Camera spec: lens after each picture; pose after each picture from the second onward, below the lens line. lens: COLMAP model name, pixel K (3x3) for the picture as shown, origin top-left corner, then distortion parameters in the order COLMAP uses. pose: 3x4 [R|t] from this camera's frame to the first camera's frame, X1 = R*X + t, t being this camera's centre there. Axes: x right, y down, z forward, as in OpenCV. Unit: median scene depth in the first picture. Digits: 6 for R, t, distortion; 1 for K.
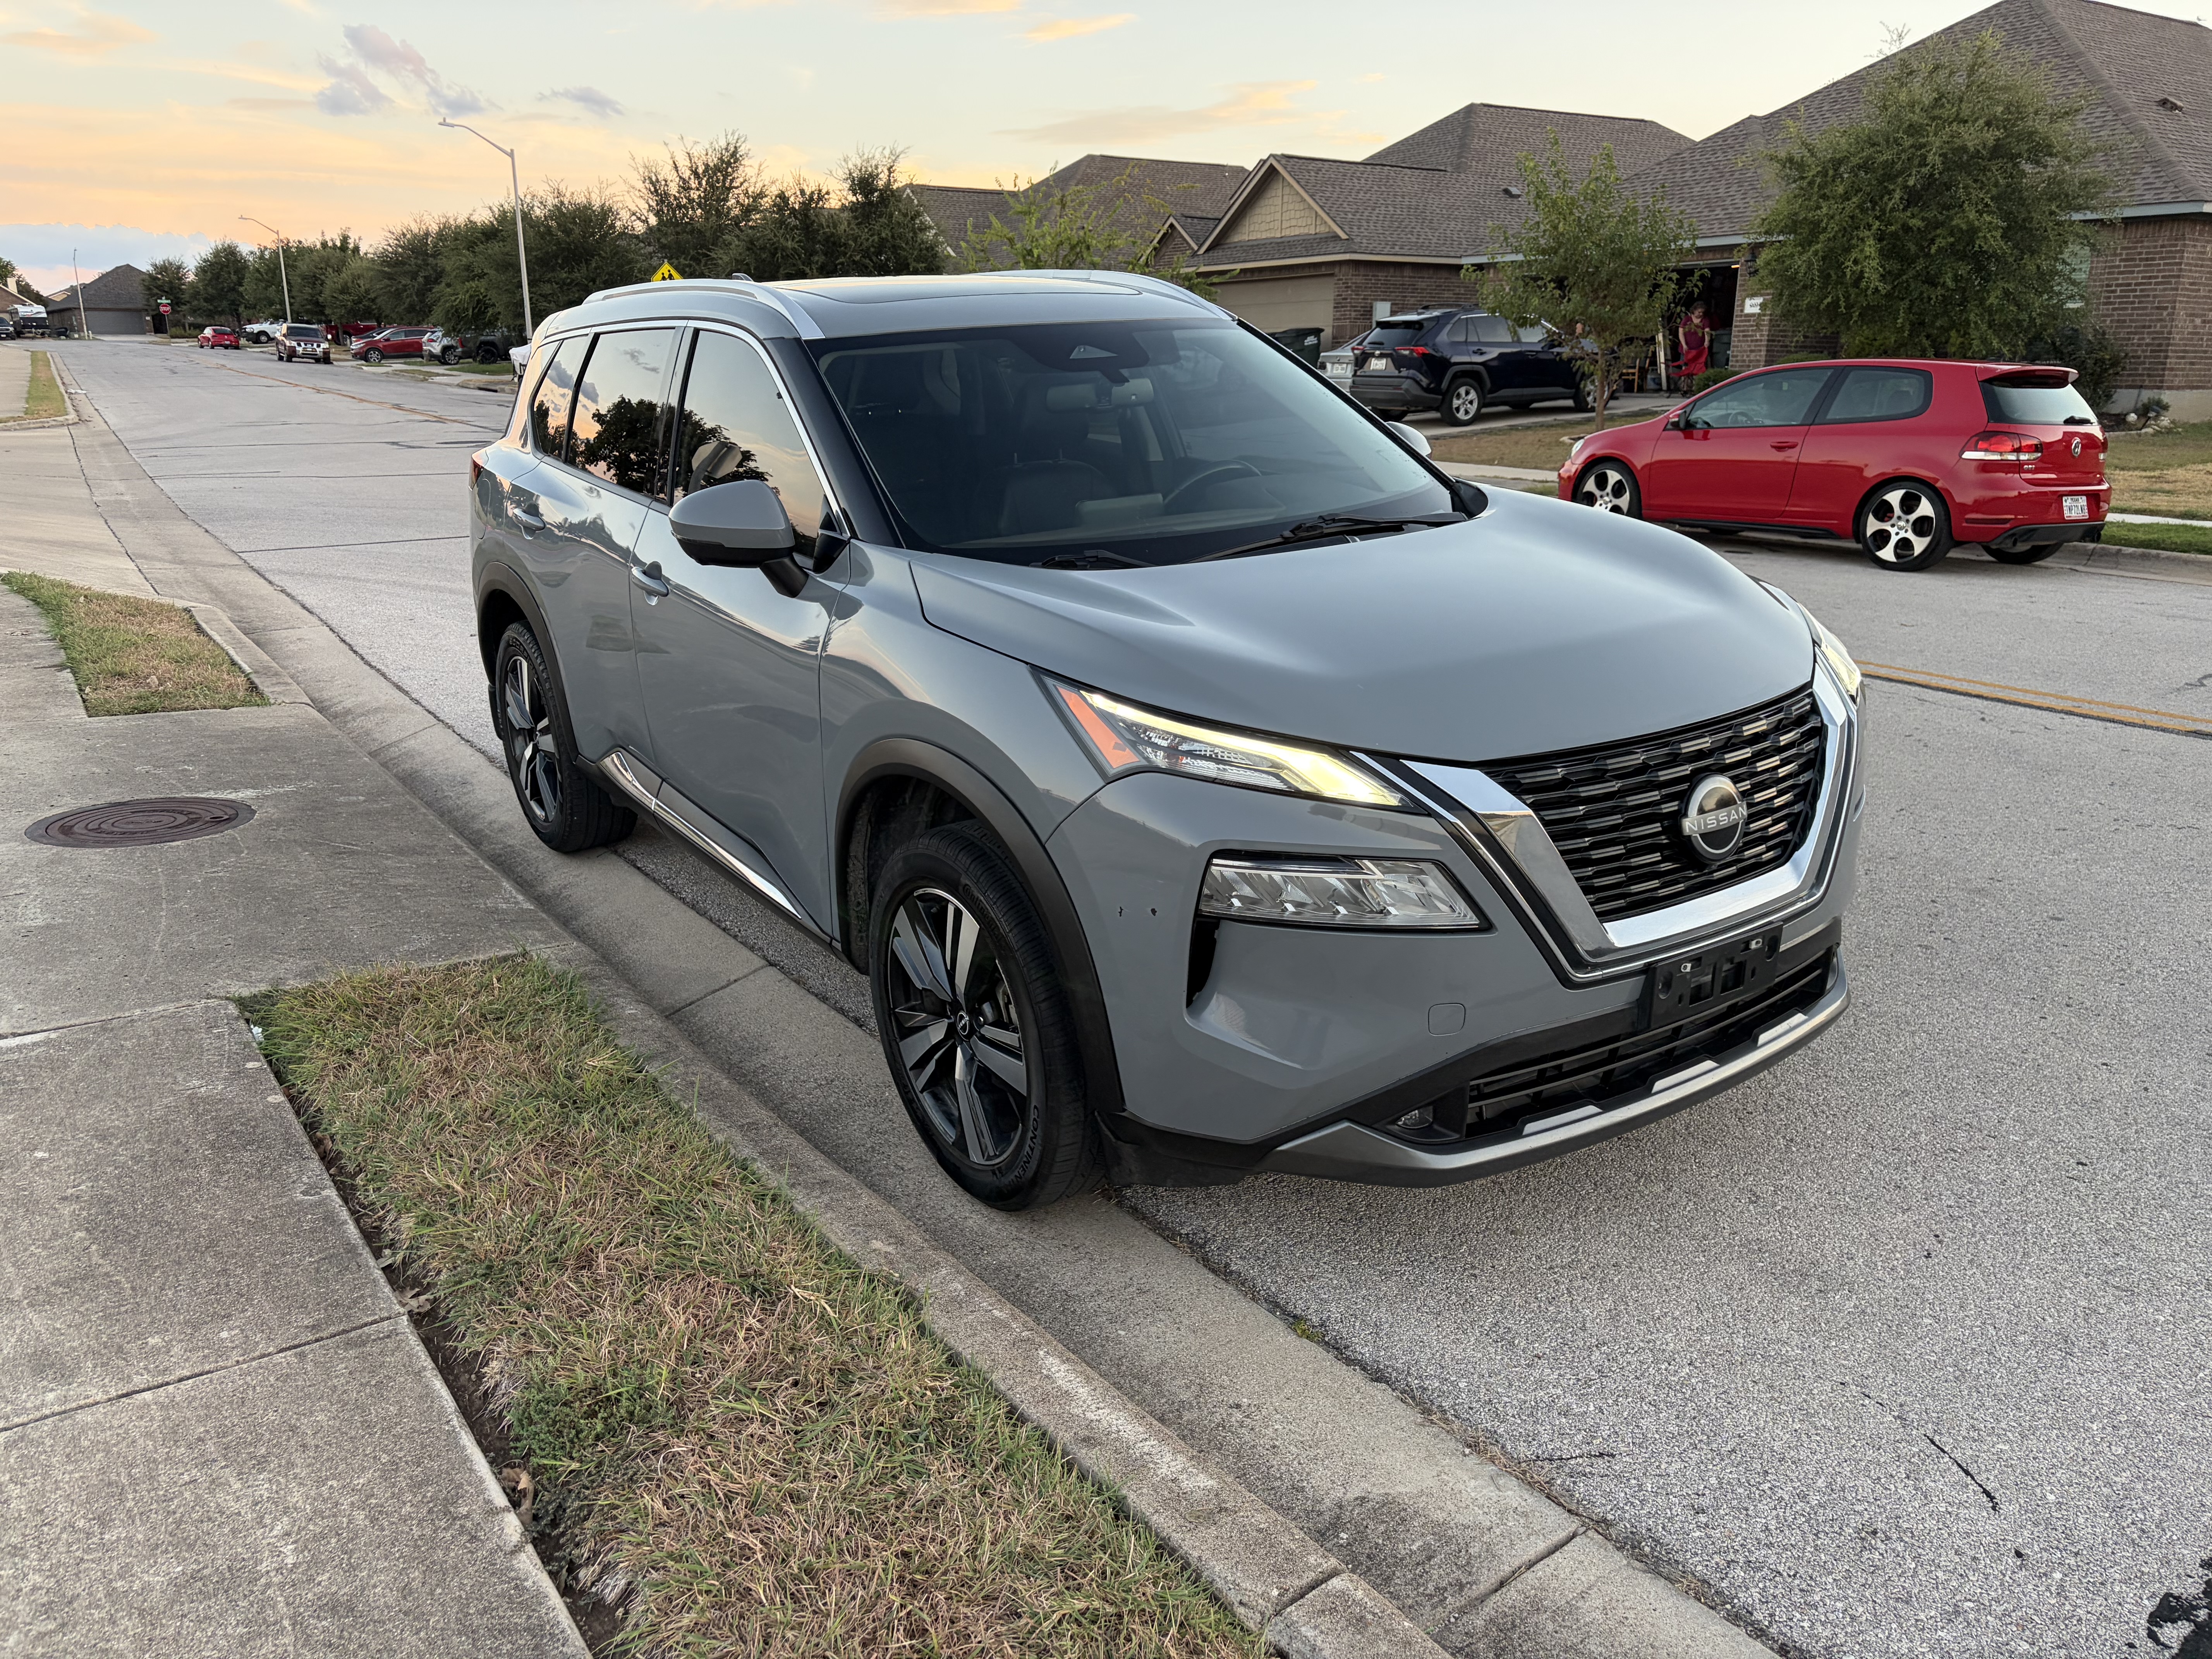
lens RADIAL K [[1675.3, 0, 1107.9], [0, 1675.3, 844.1], [0, 0, 1]] dist [0.042250, -0.050534]
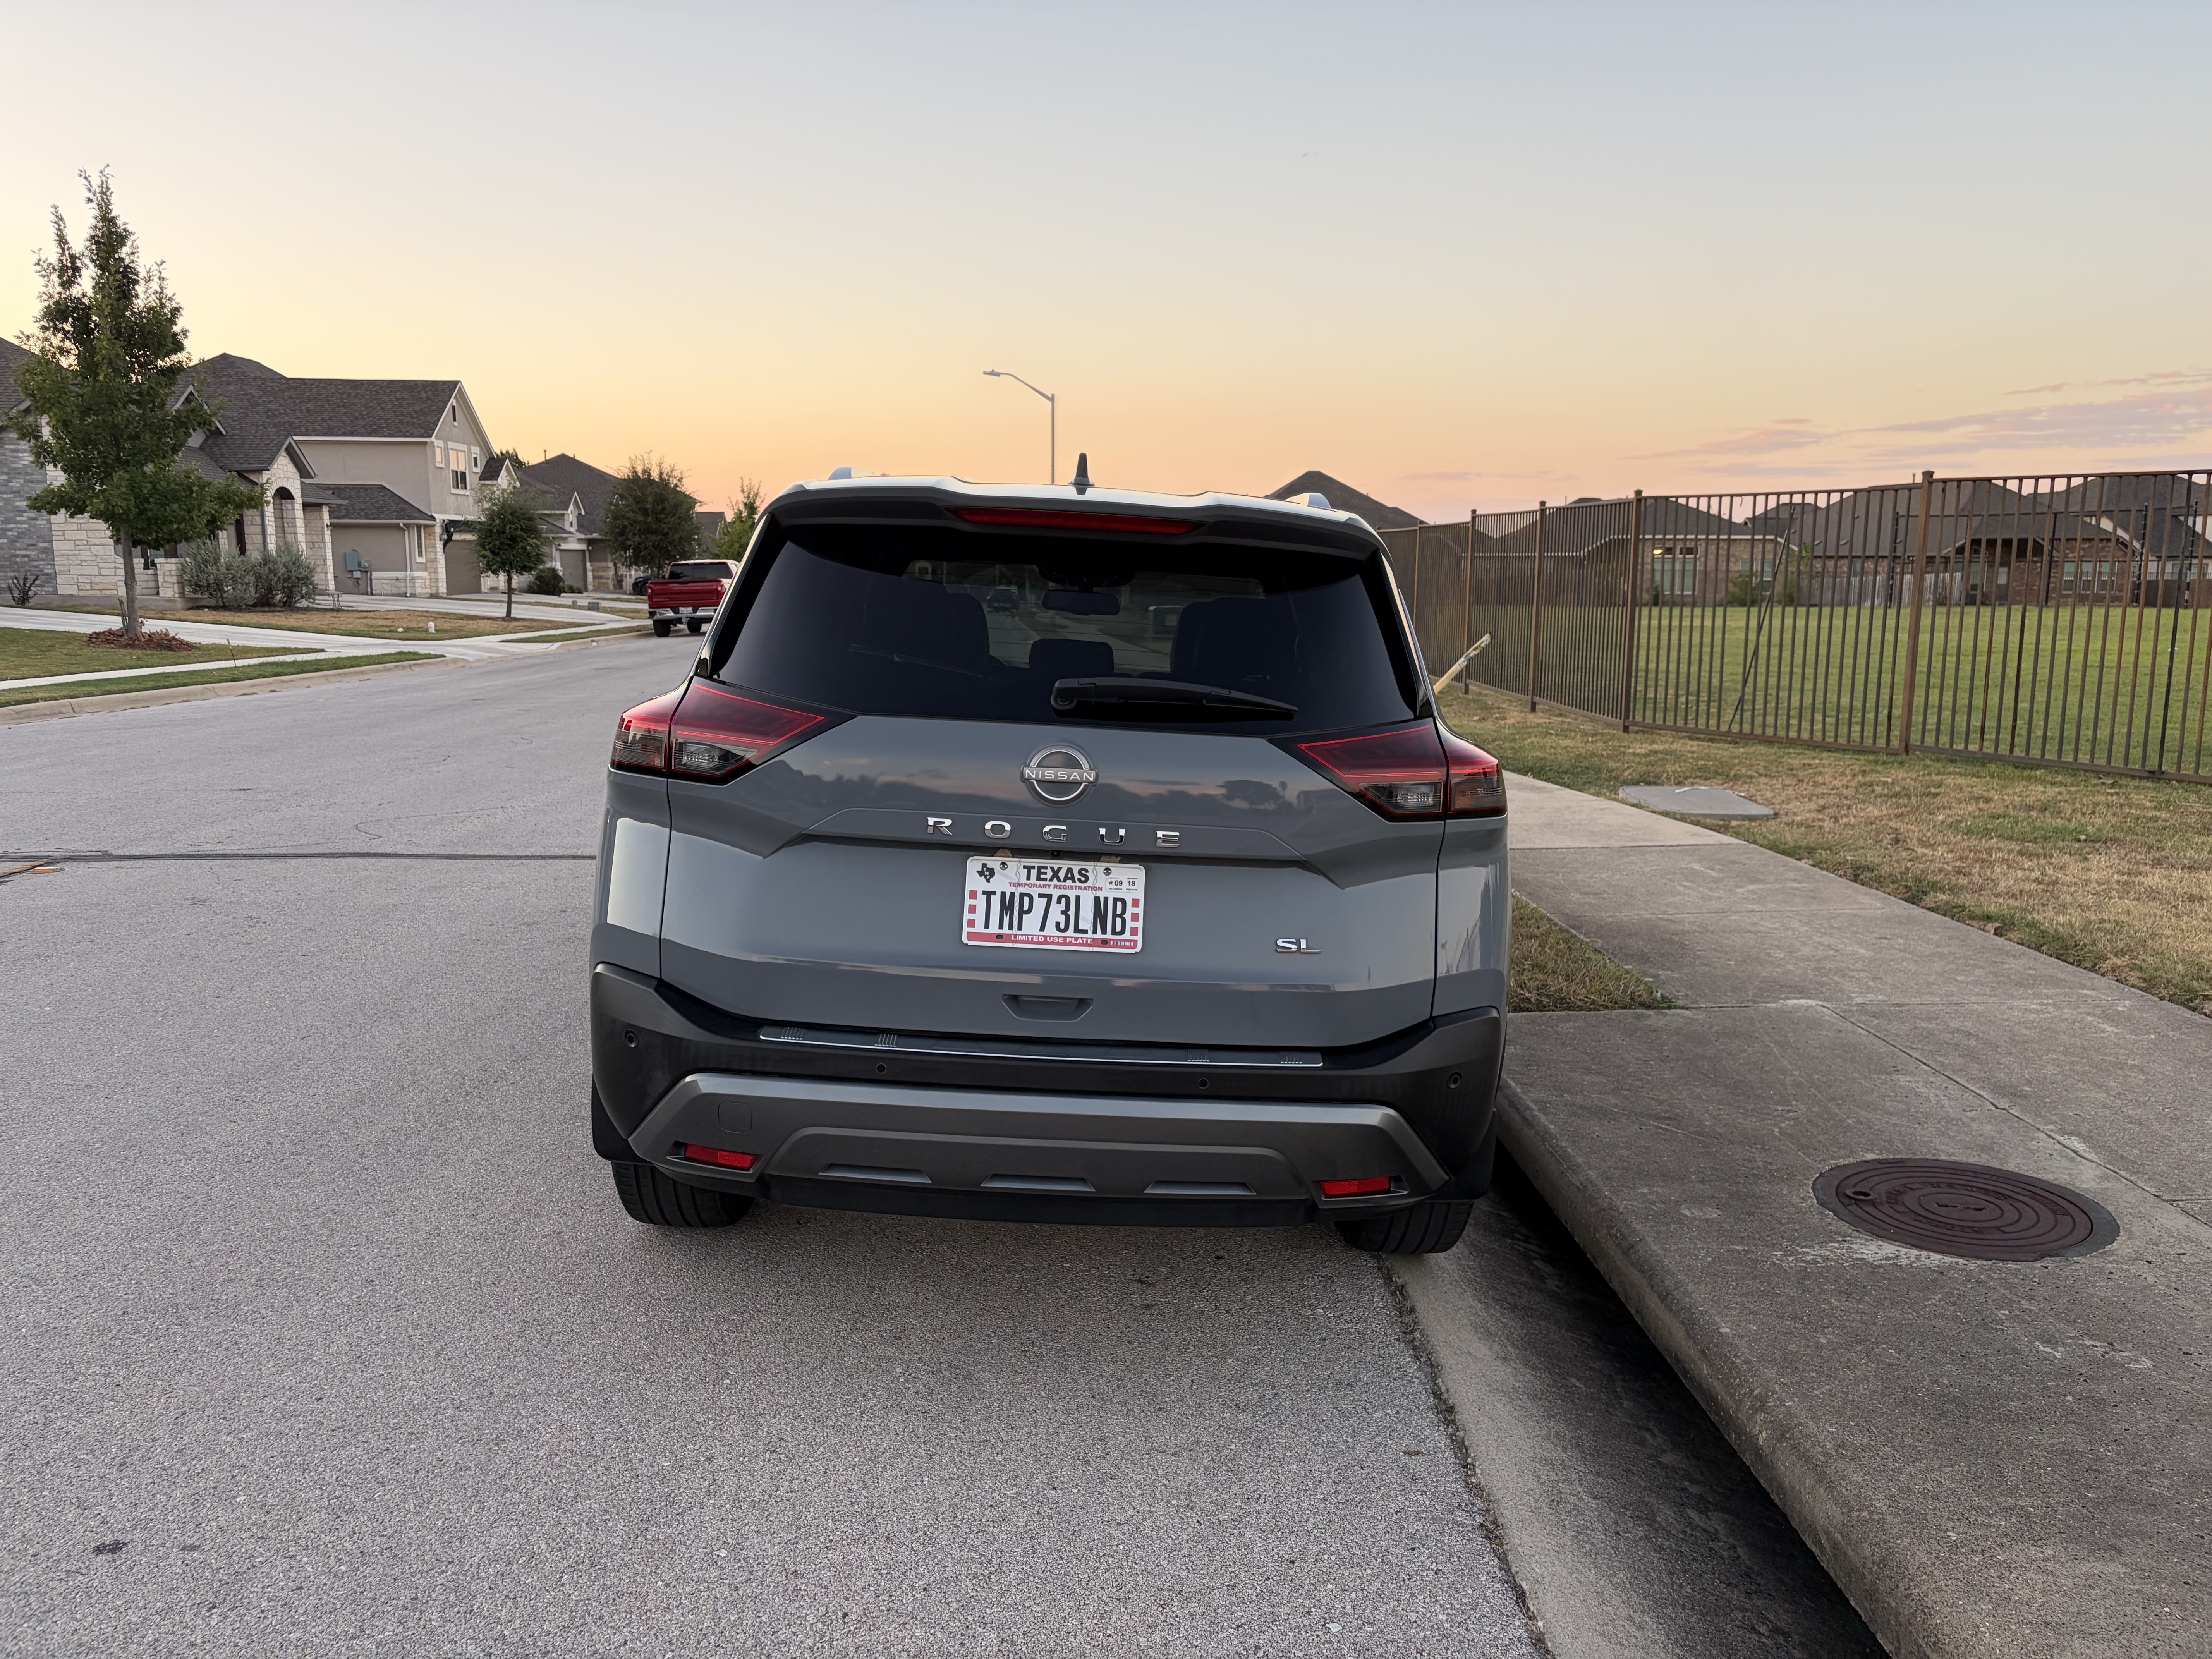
lens RADIAL K [[1675.3, 0, 1110.9], [0, 1675.3, 824.2], [0, 0, 1]] dist [0.042250, -0.050534]
pose [[-0.832893, -0.092732, 0.545609, -0.706543], [0.143871, 0.915688, 0.375256, -0.538875], [-0.534406, 0.391046, -0.749329, 1.834370]]
